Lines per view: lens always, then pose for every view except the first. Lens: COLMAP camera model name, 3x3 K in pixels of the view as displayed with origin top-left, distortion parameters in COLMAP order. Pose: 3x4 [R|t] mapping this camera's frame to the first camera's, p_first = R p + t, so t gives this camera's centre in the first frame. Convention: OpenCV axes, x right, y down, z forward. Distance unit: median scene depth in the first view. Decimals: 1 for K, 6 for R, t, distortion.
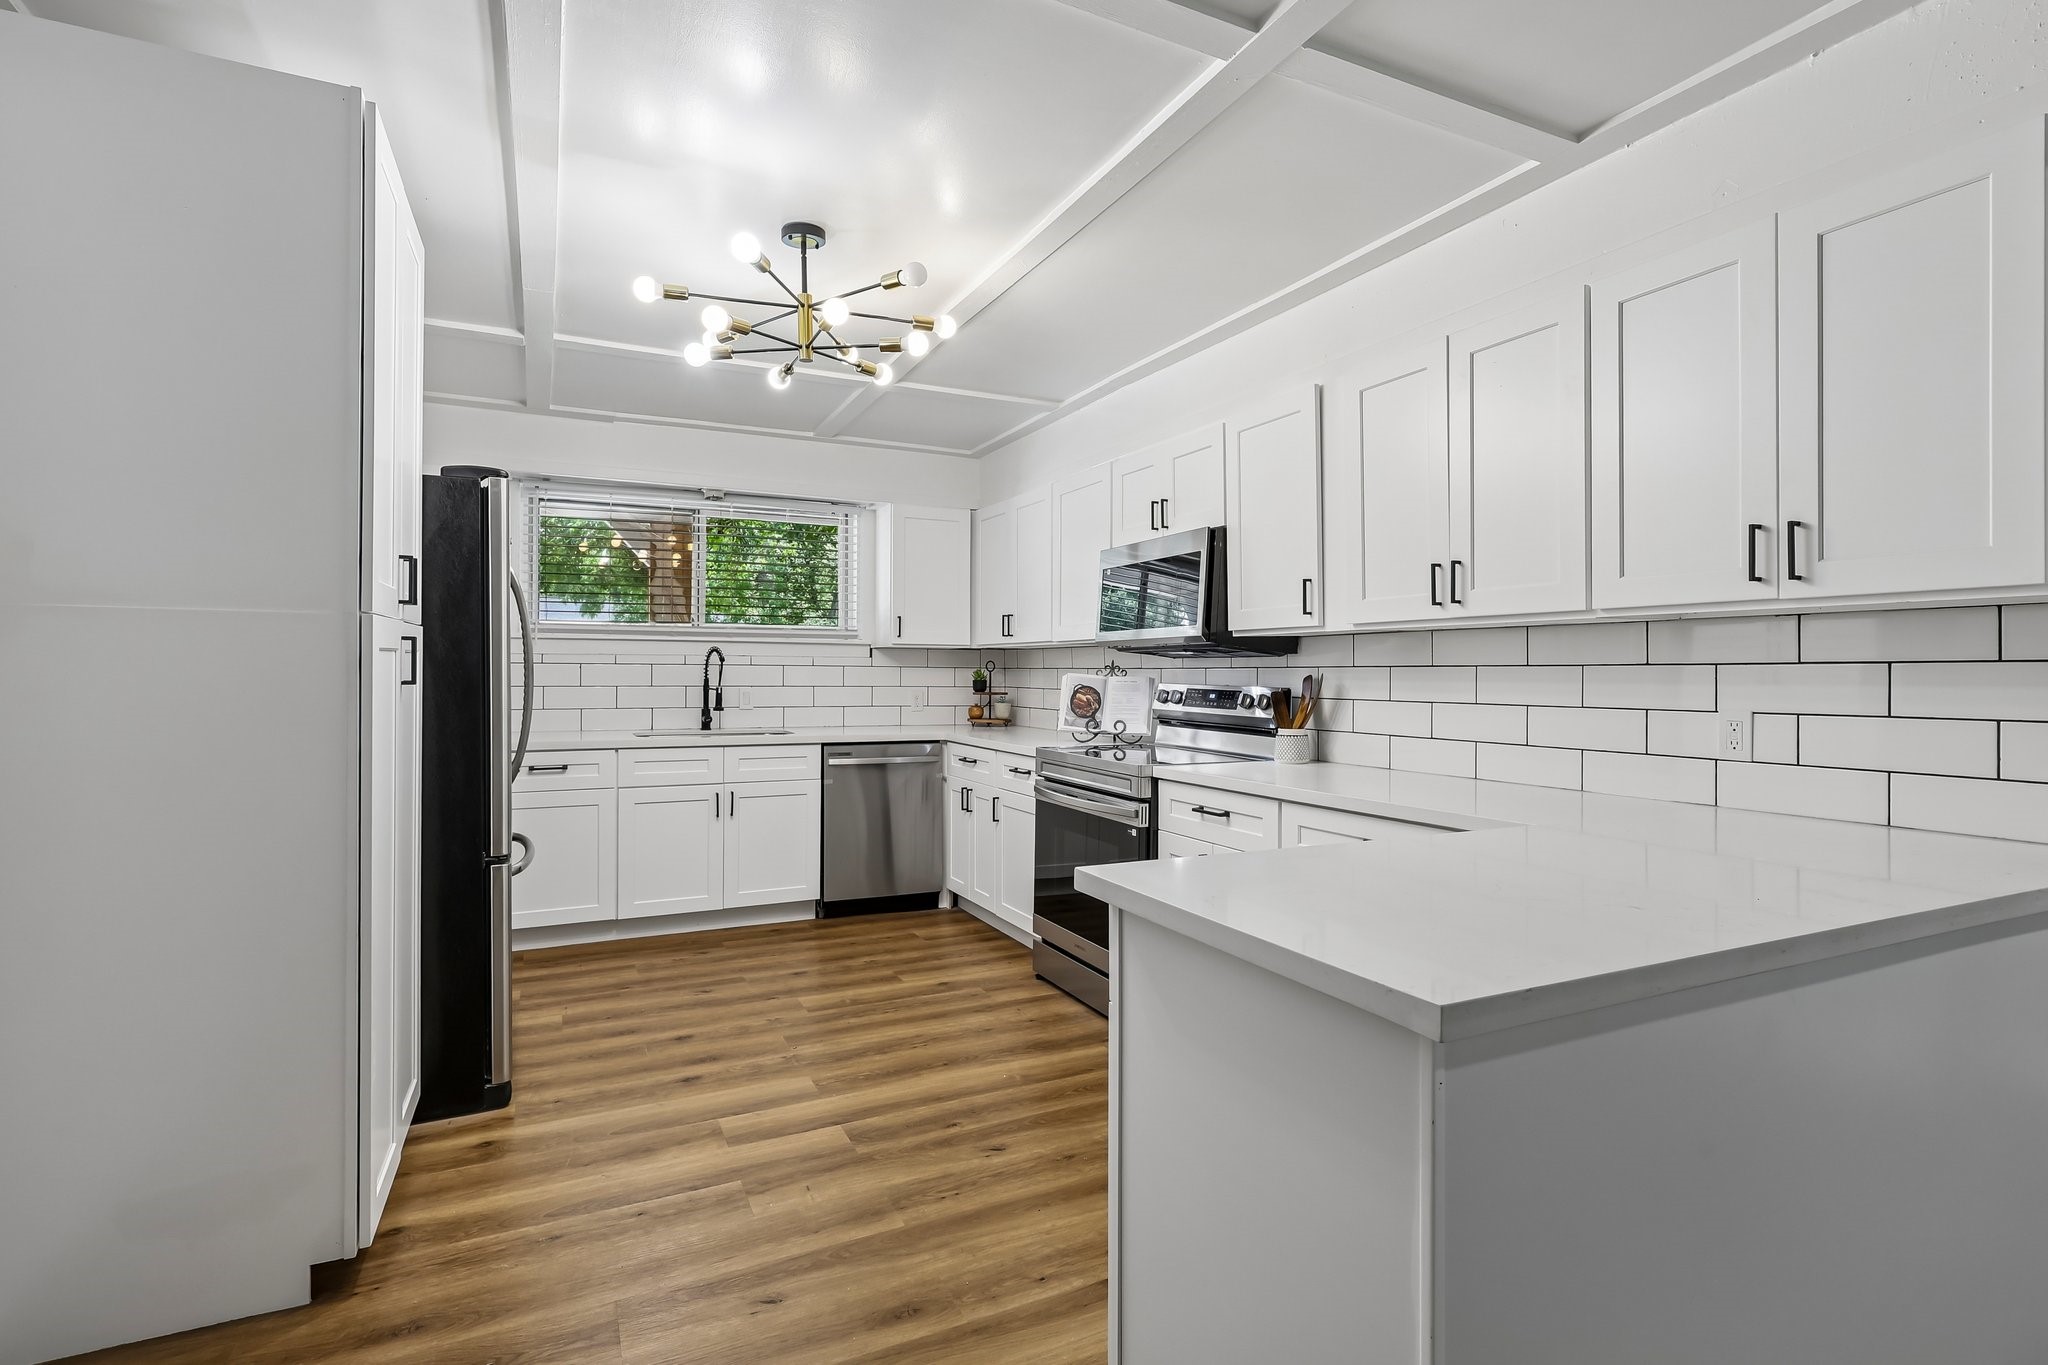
lens RADIAL K [[978.2, 0, 1033.7], [0, 978.2, 682.2], [0, 0, 1]] dist [-0.001406, 0.001701]
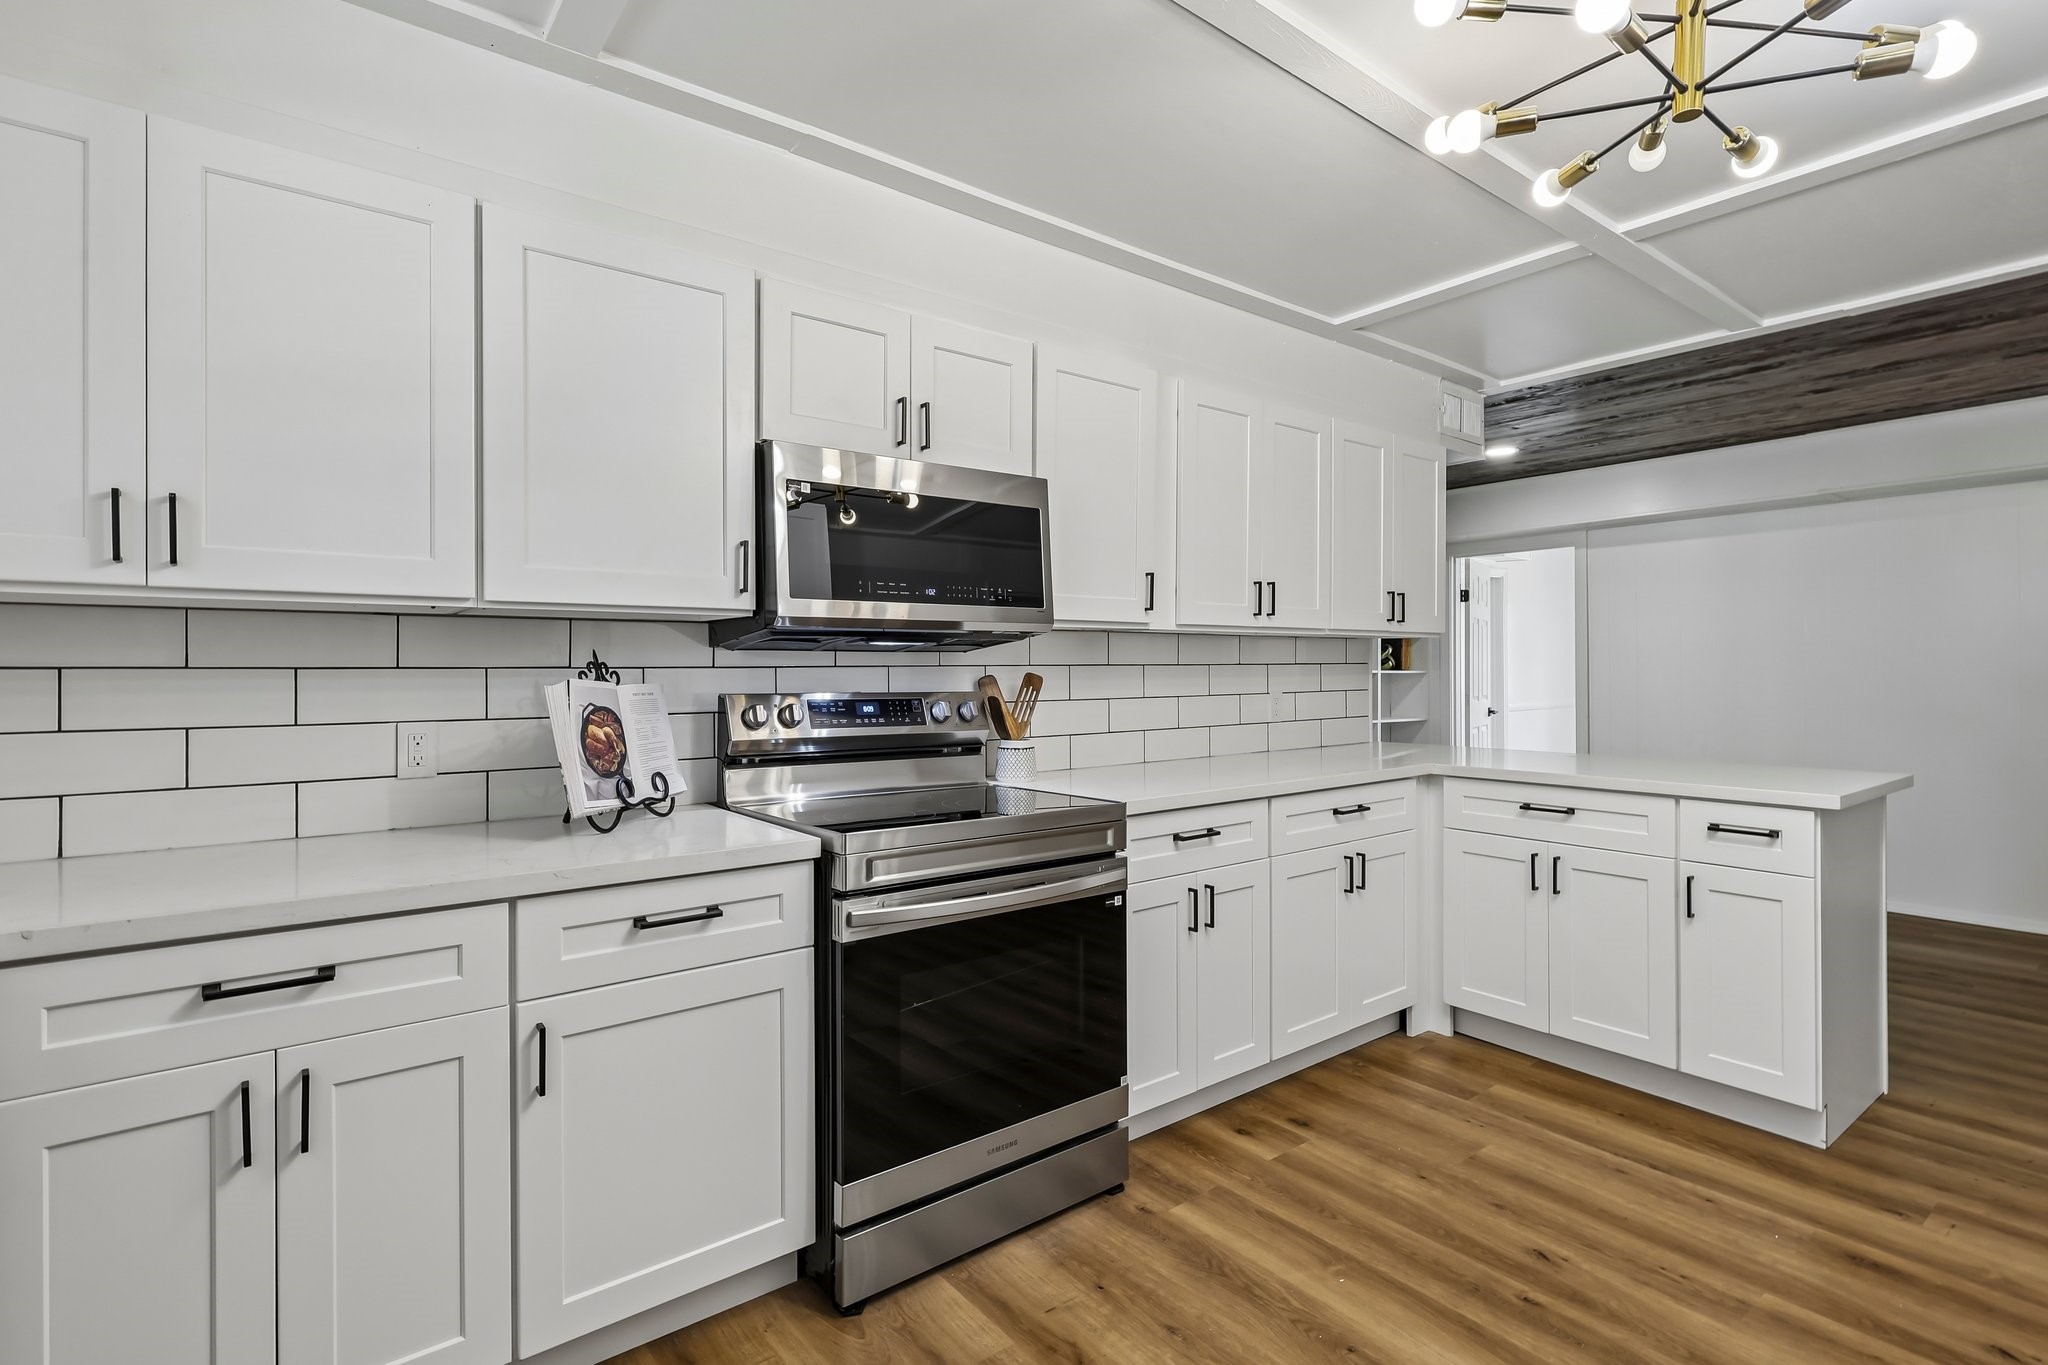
lens RADIAL K [[978.2, 0, 1017.9], [0, 978.2, 665.6], [0, 0, 1]] dist [-0.001406, 0.001701]
pose [[-0.193399, 0.004735, 0.981109, -0.454666], [0.018058, 0.999836, -0.001266, -0.011860], [-0.980954, 0.017472, -0.193453, 0.950637]]
